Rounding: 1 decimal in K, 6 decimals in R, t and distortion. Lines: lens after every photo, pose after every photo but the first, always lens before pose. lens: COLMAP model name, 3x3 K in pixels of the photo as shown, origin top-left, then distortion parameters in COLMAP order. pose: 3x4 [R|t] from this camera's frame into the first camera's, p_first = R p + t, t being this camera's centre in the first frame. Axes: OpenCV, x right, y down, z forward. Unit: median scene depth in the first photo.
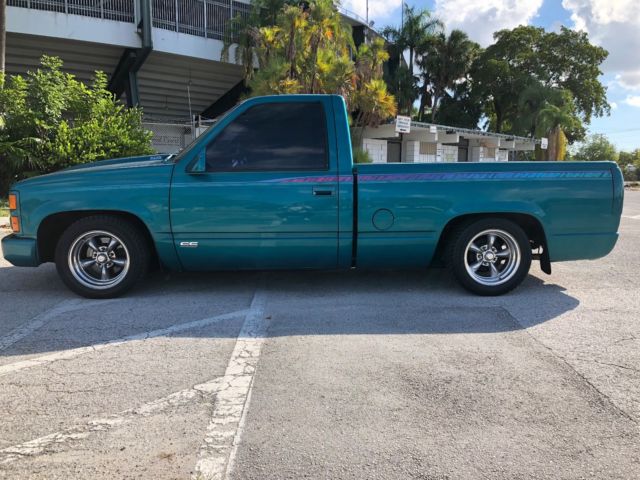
lens RADIAL K [[533.2, 0, 320.0], [0, 533.2, 244.9], [0, 0, 1]] dist [0.034349, -0.036211]
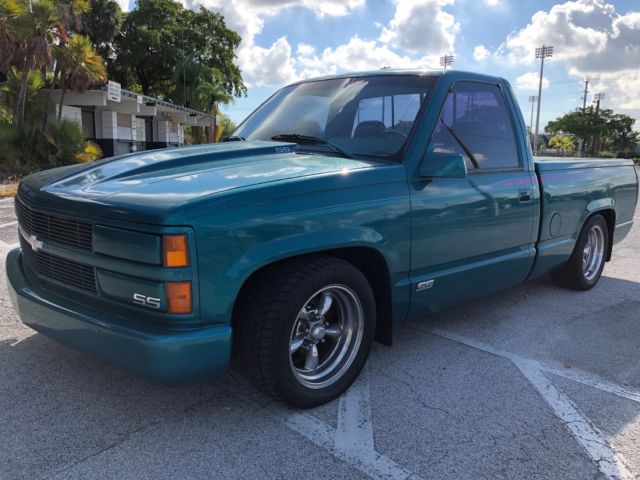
lens RADIAL K [[533.2, 0, 317.6], [0, 533.2, 236.7], [0, 0, 1]] dist [0.034349, -0.036211]
pose [[0.758091, -0.092266, 0.645589, -0.177219], [0.067992, 0.995728, 0.062466, -0.025539], [-0.648595, -0.003460, 0.761126, 0.133239]]
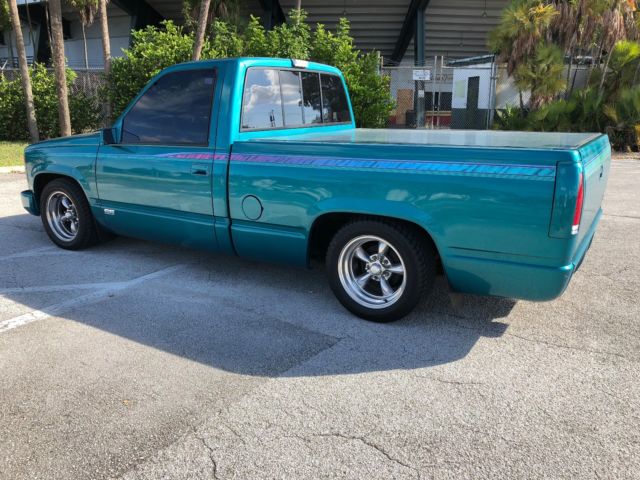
lens RADIAL K [[533.2, 0, 324.5], [0, 533.2, 239.9], [0, 0, 1]] dist [0.034349, -0.036211]
pose [[0.819948, 0.139037, -0.555296, 0.161819], [-0.078868, 0.988243, 0.130983, -0.027304], [0.566978, -0.063604, 0.821273, 0.083345]]
